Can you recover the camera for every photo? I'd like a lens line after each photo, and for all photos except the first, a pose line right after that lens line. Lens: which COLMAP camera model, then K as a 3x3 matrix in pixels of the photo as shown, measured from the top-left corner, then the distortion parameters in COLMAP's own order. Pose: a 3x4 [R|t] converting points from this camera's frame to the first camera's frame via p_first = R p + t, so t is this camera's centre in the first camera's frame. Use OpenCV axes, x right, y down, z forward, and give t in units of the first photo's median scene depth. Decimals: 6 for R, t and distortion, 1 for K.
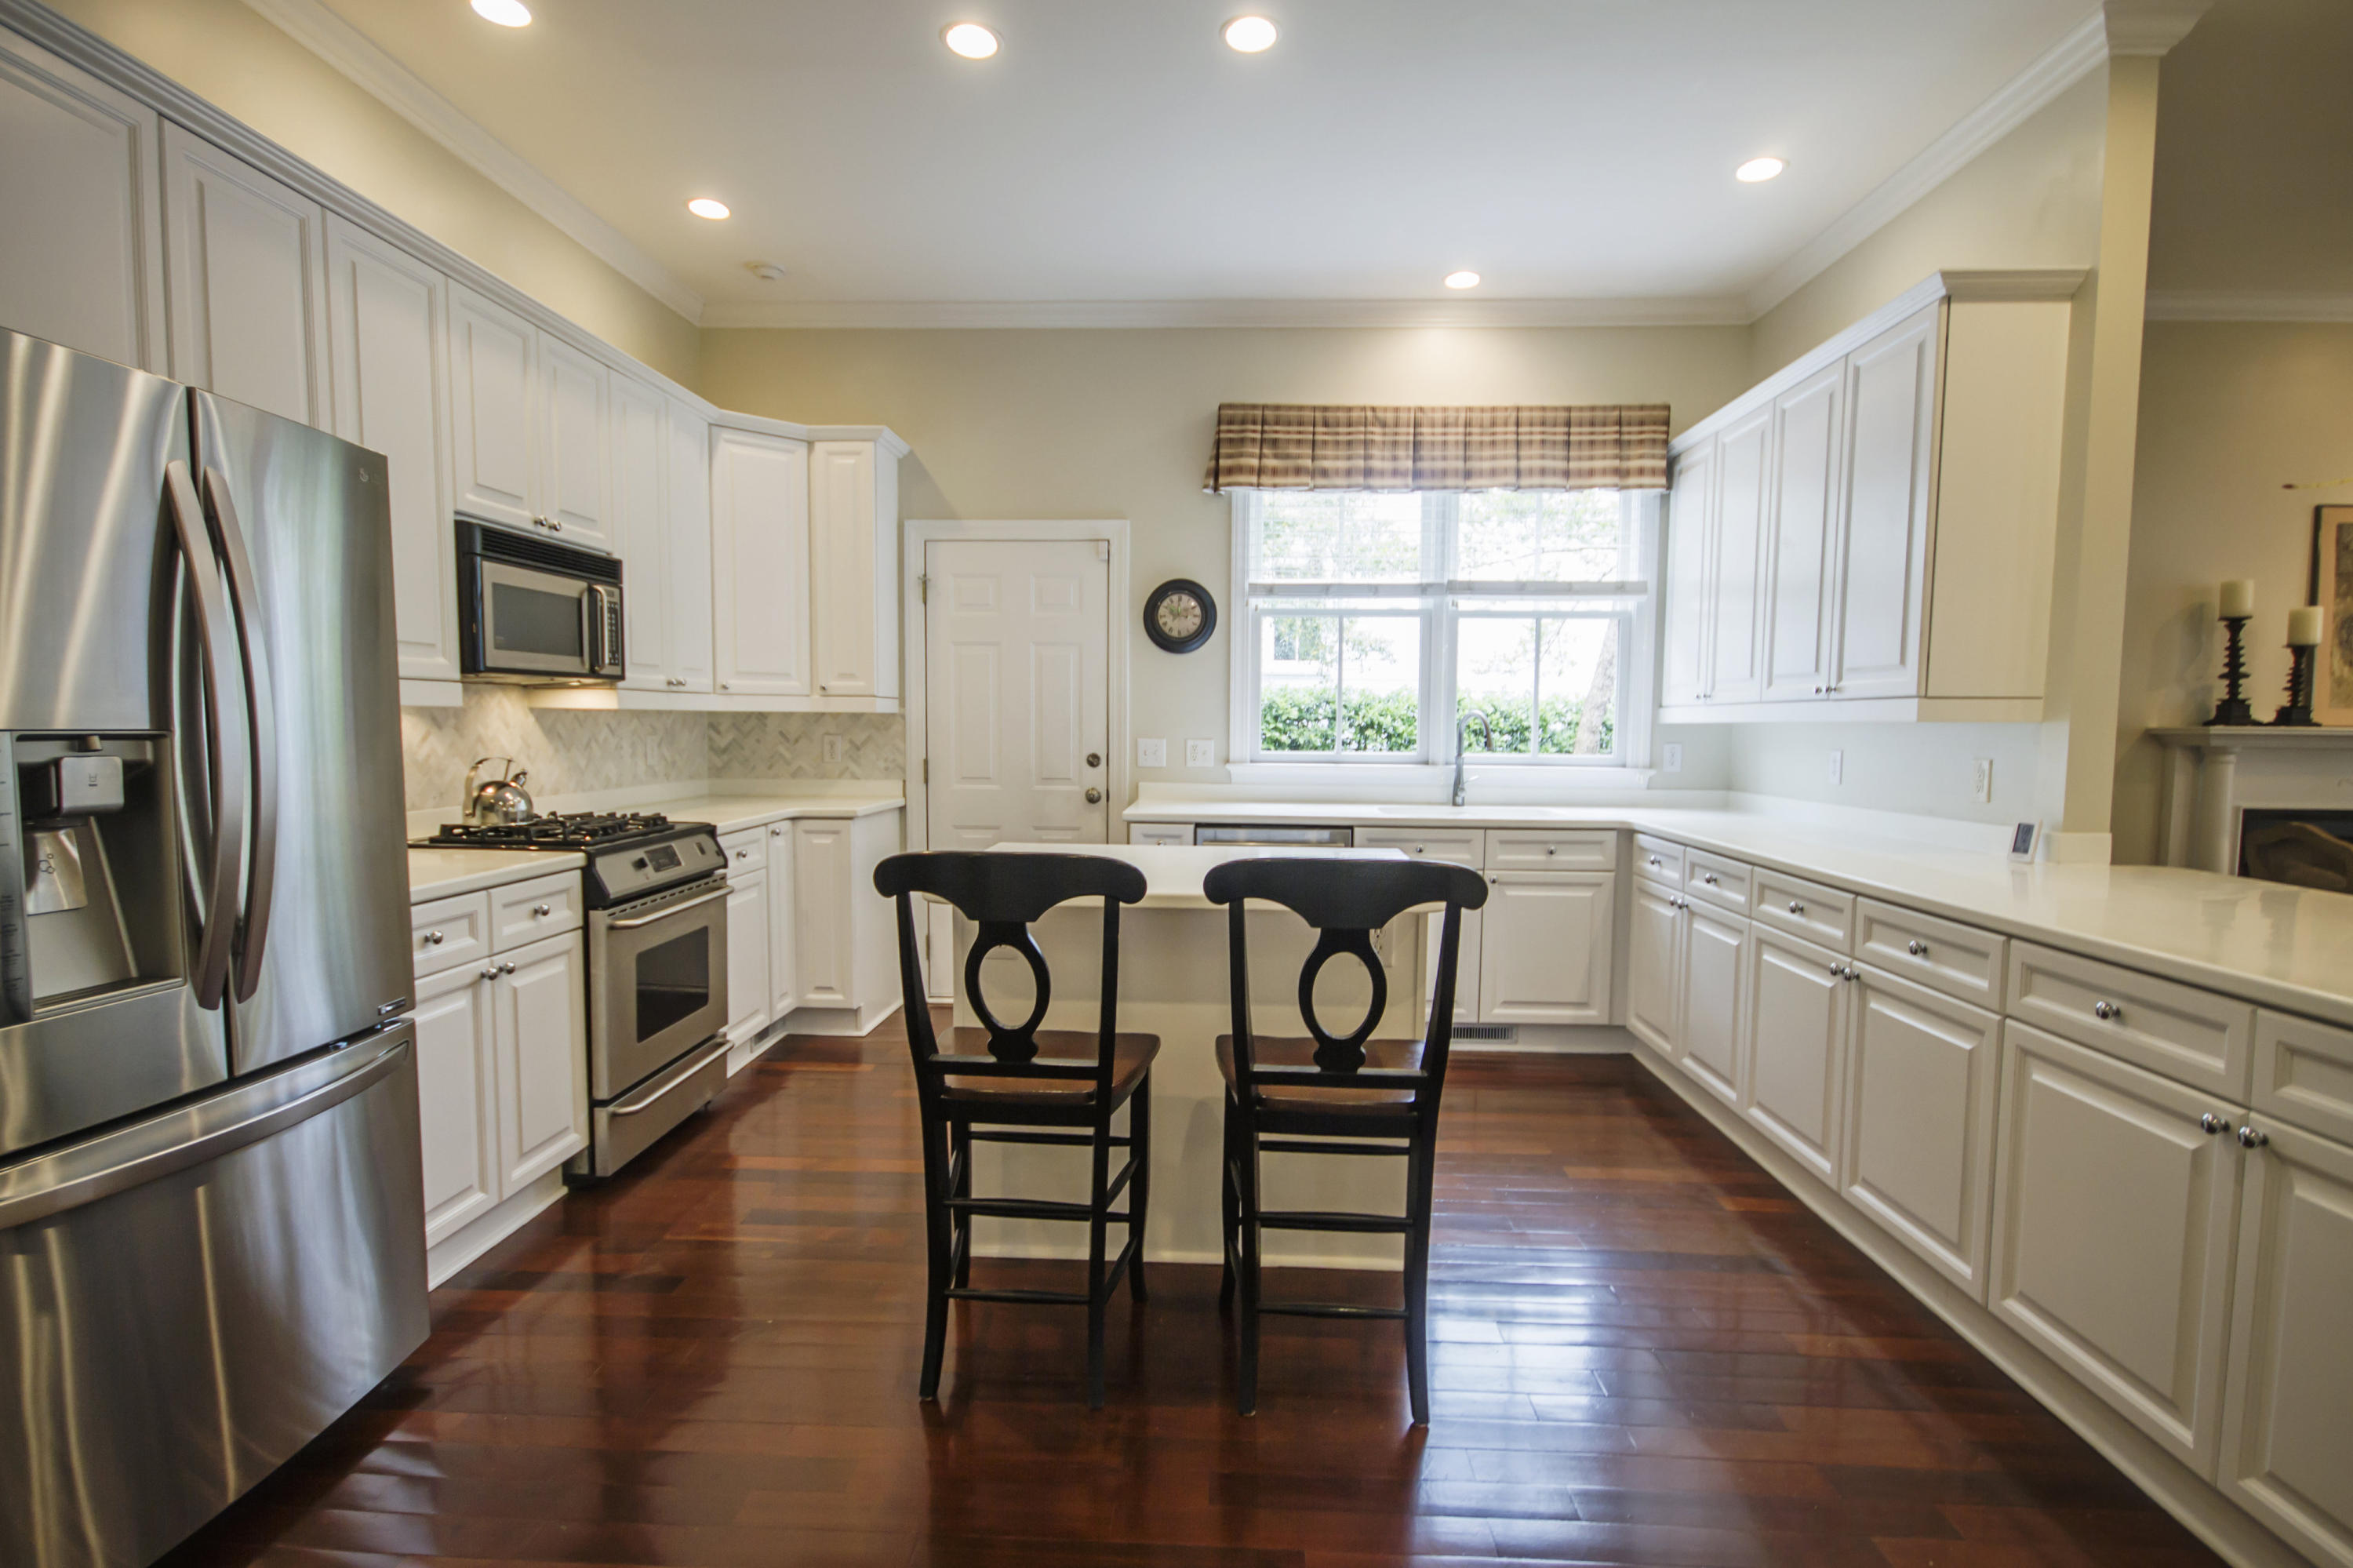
lens RADIAL K [[1142.0, 0, 1174.0], [0, 1142.0, 809.9], [0, 0, 1]] dist [-0.003838, -0.000637]
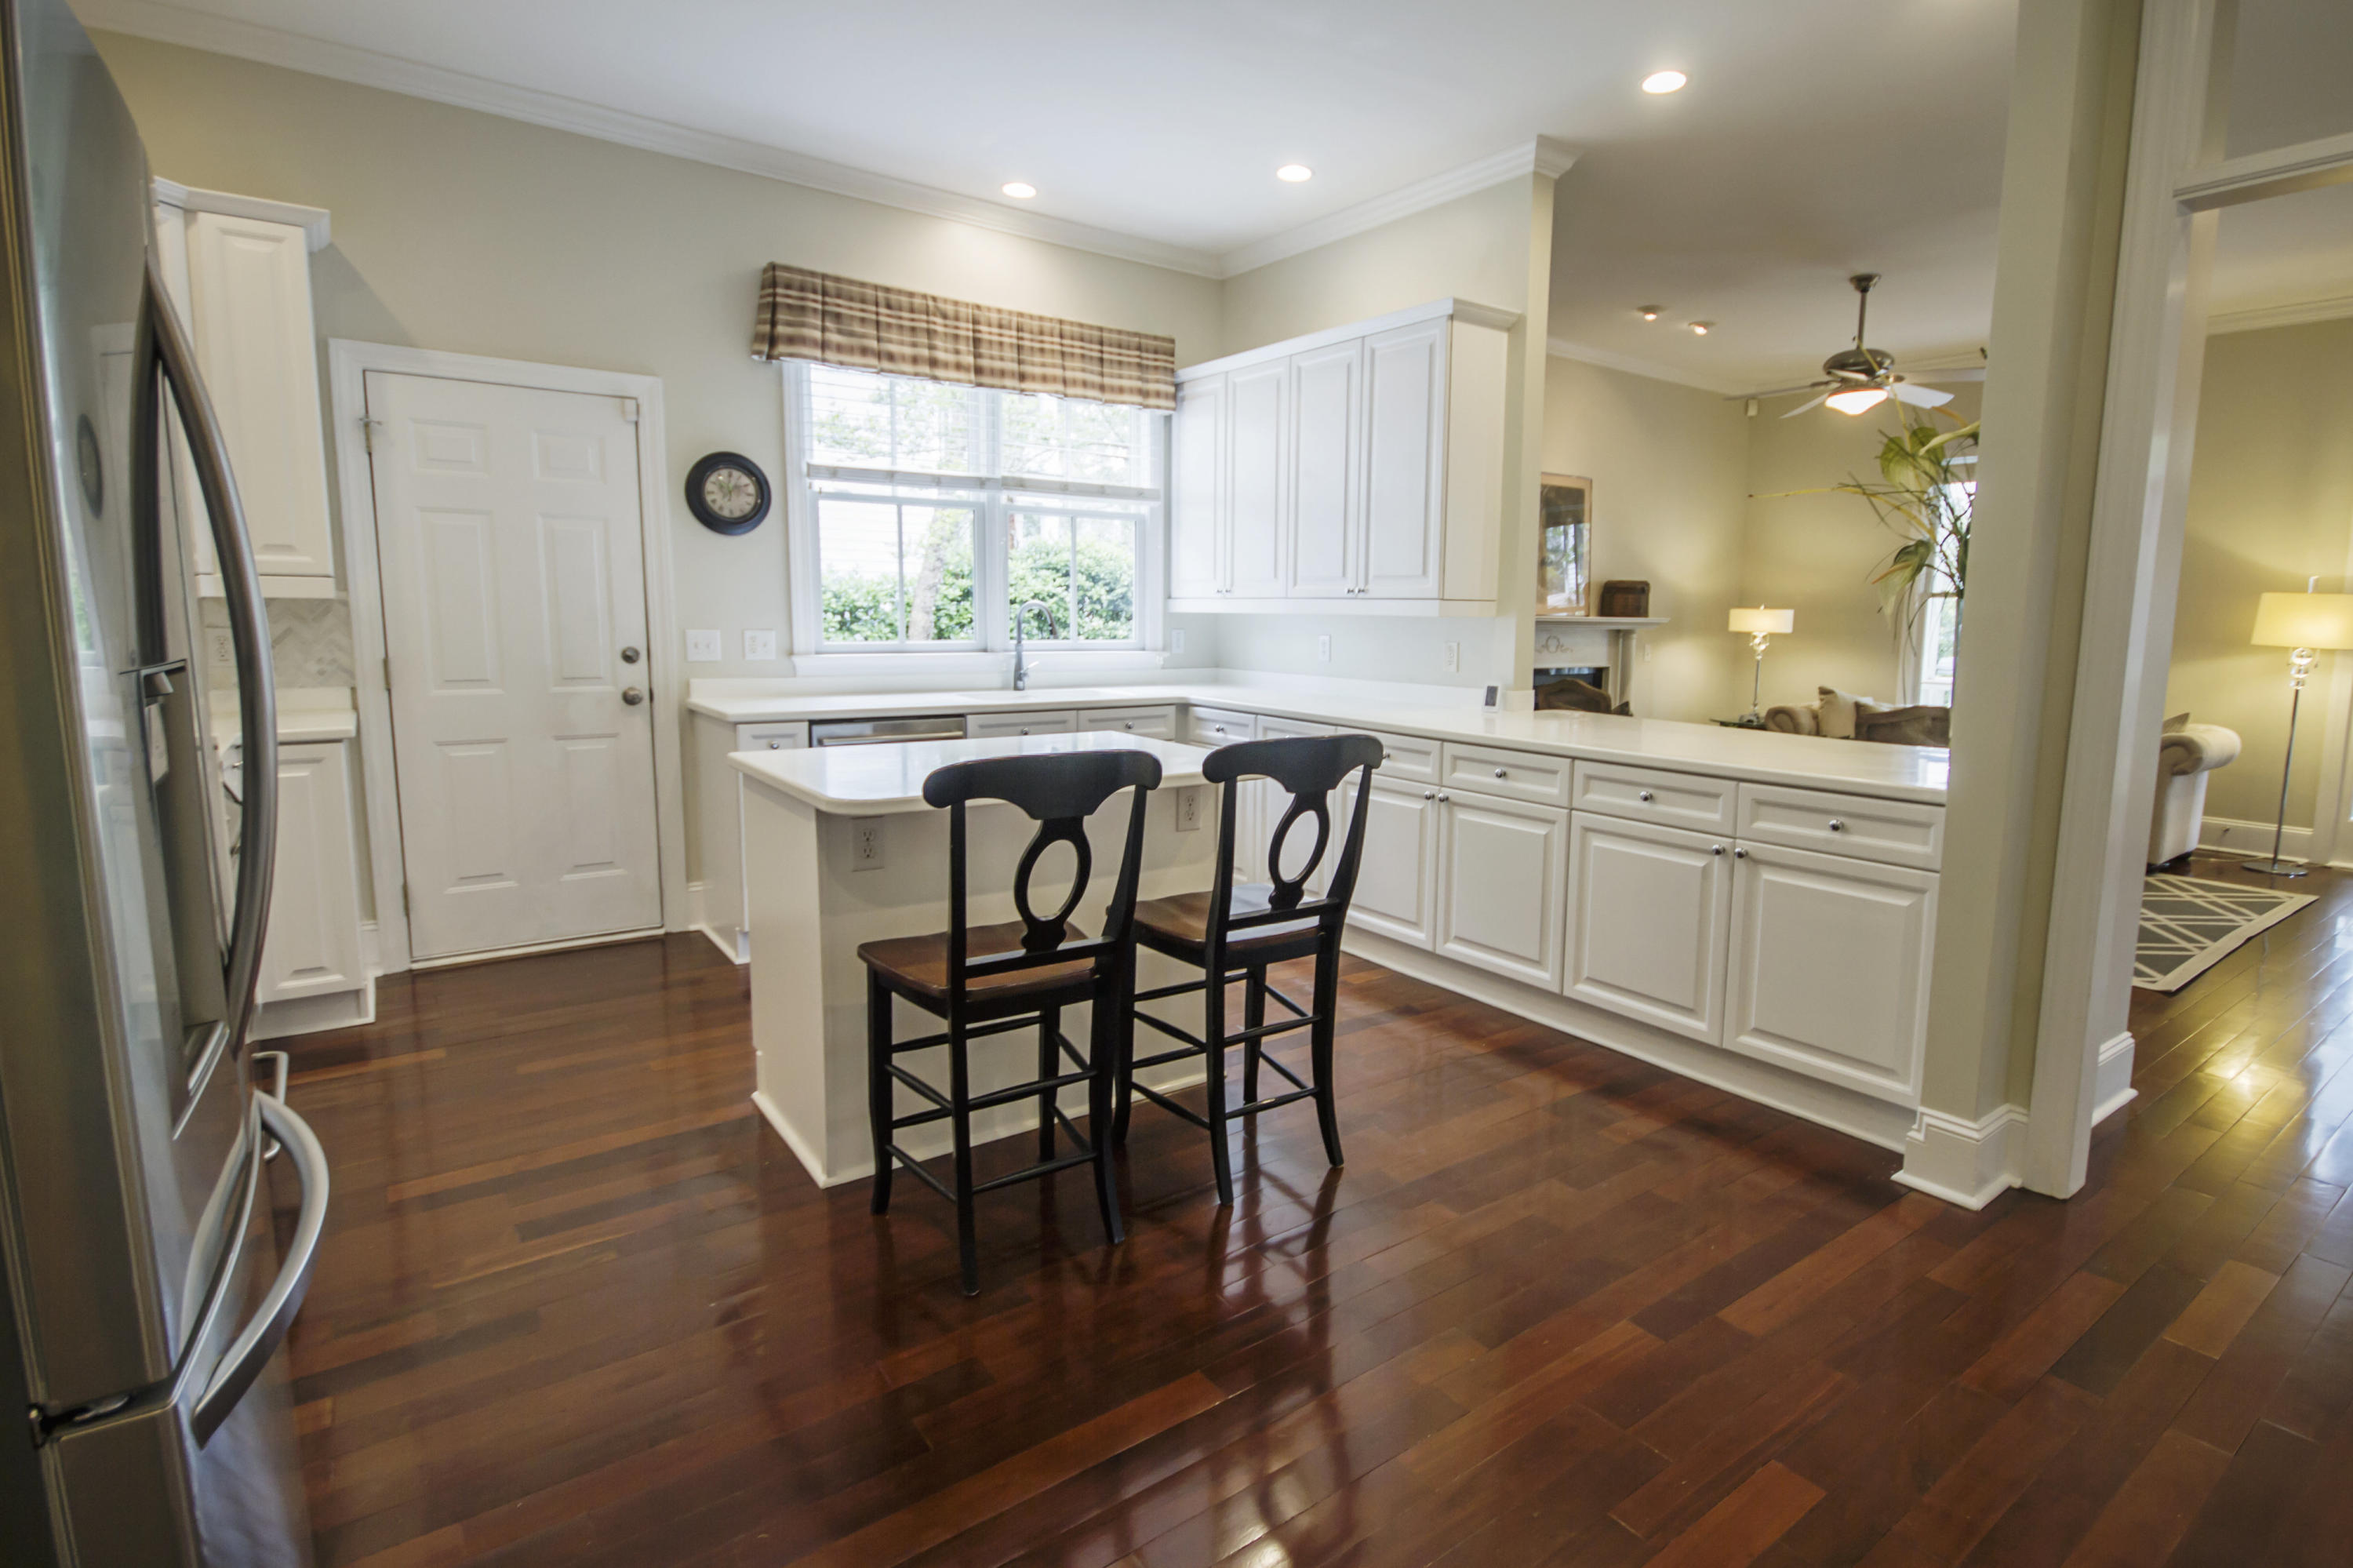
lens RADIAL K [[1163.7, 0, 1253.8], [0, 1163.7, 751.3], [0, 0, 1]] dist [0.002025, 0.000831]
pose [[0.766586, -0.076074, 0.637619, -0.294451], [0.041363, 0.996745, 0.069192, -0.013325], [-0.640808, -0.026668, 0.767238, 0.022509]]
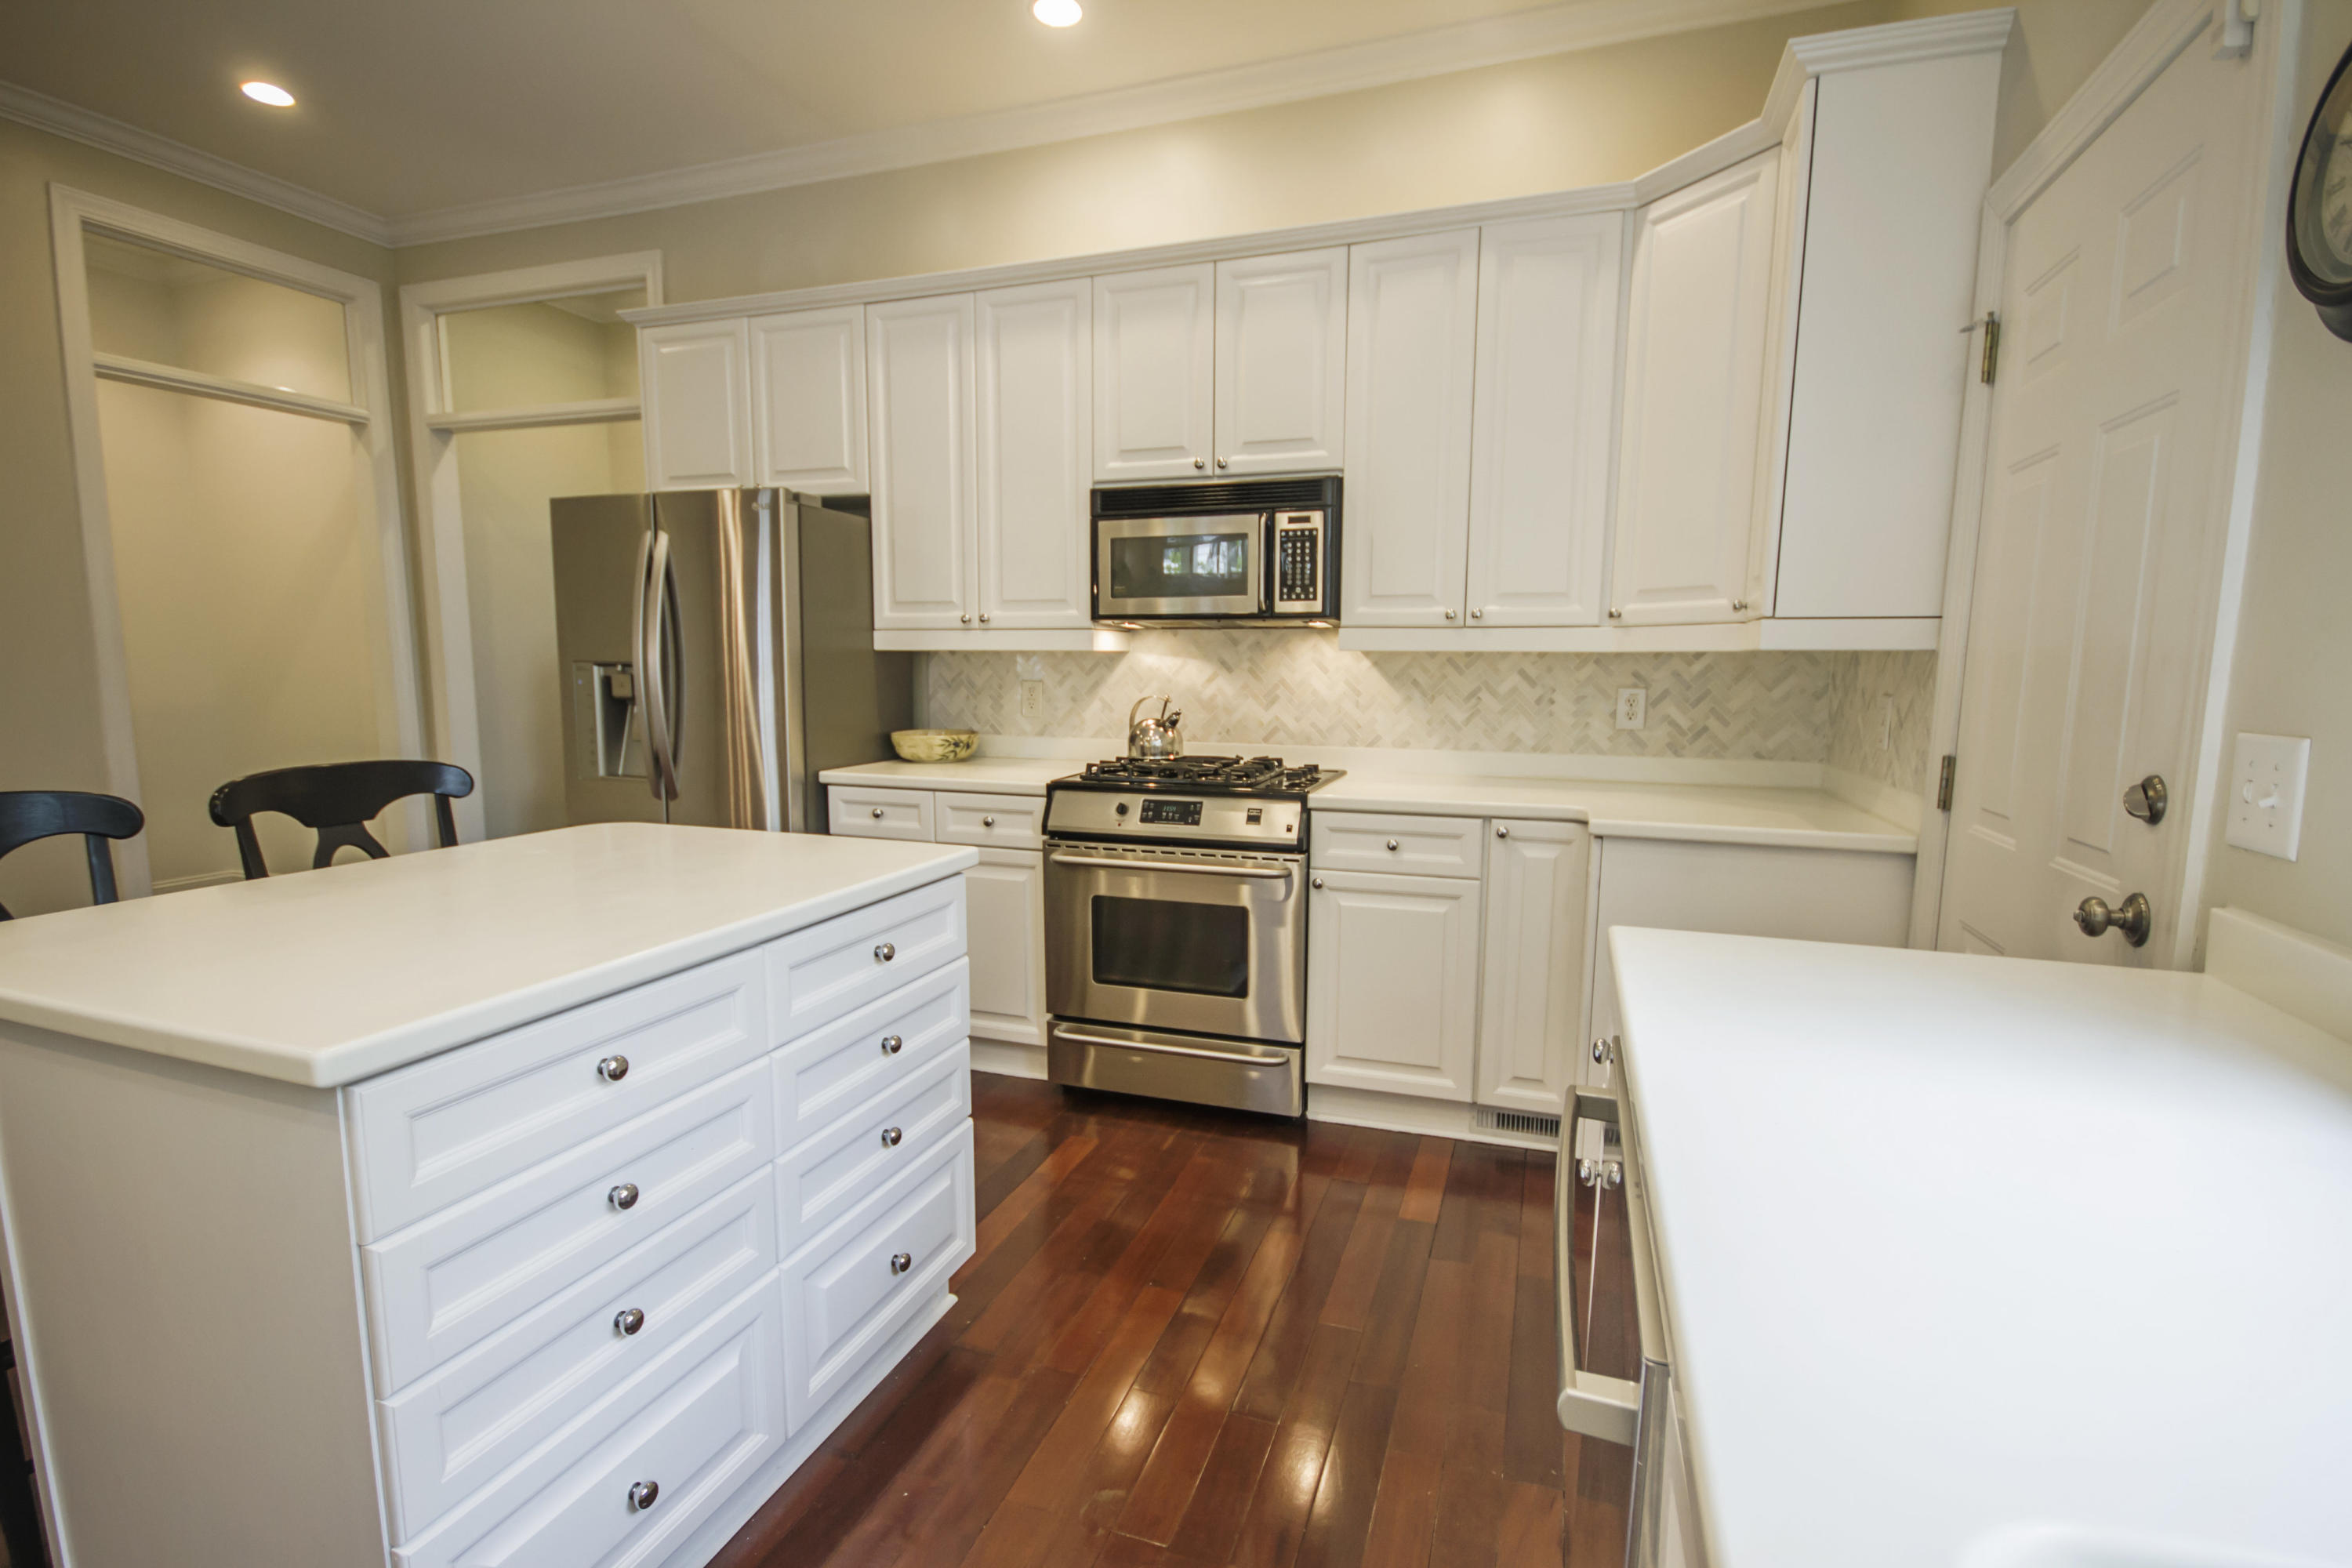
lens RADIAL K [[1090.9, 0, 1176.4], [0, 1090.9, 808.6], [0, 0, 1]] dist [0.003187, -0.008269]
pose [[-0.290766, 0.117516, -0.949550, 0.280943], [-0.084454, 0.985403, 0.147815, -0.065759], [0.953060, 0.123173, -0.276597, 0.898742]]
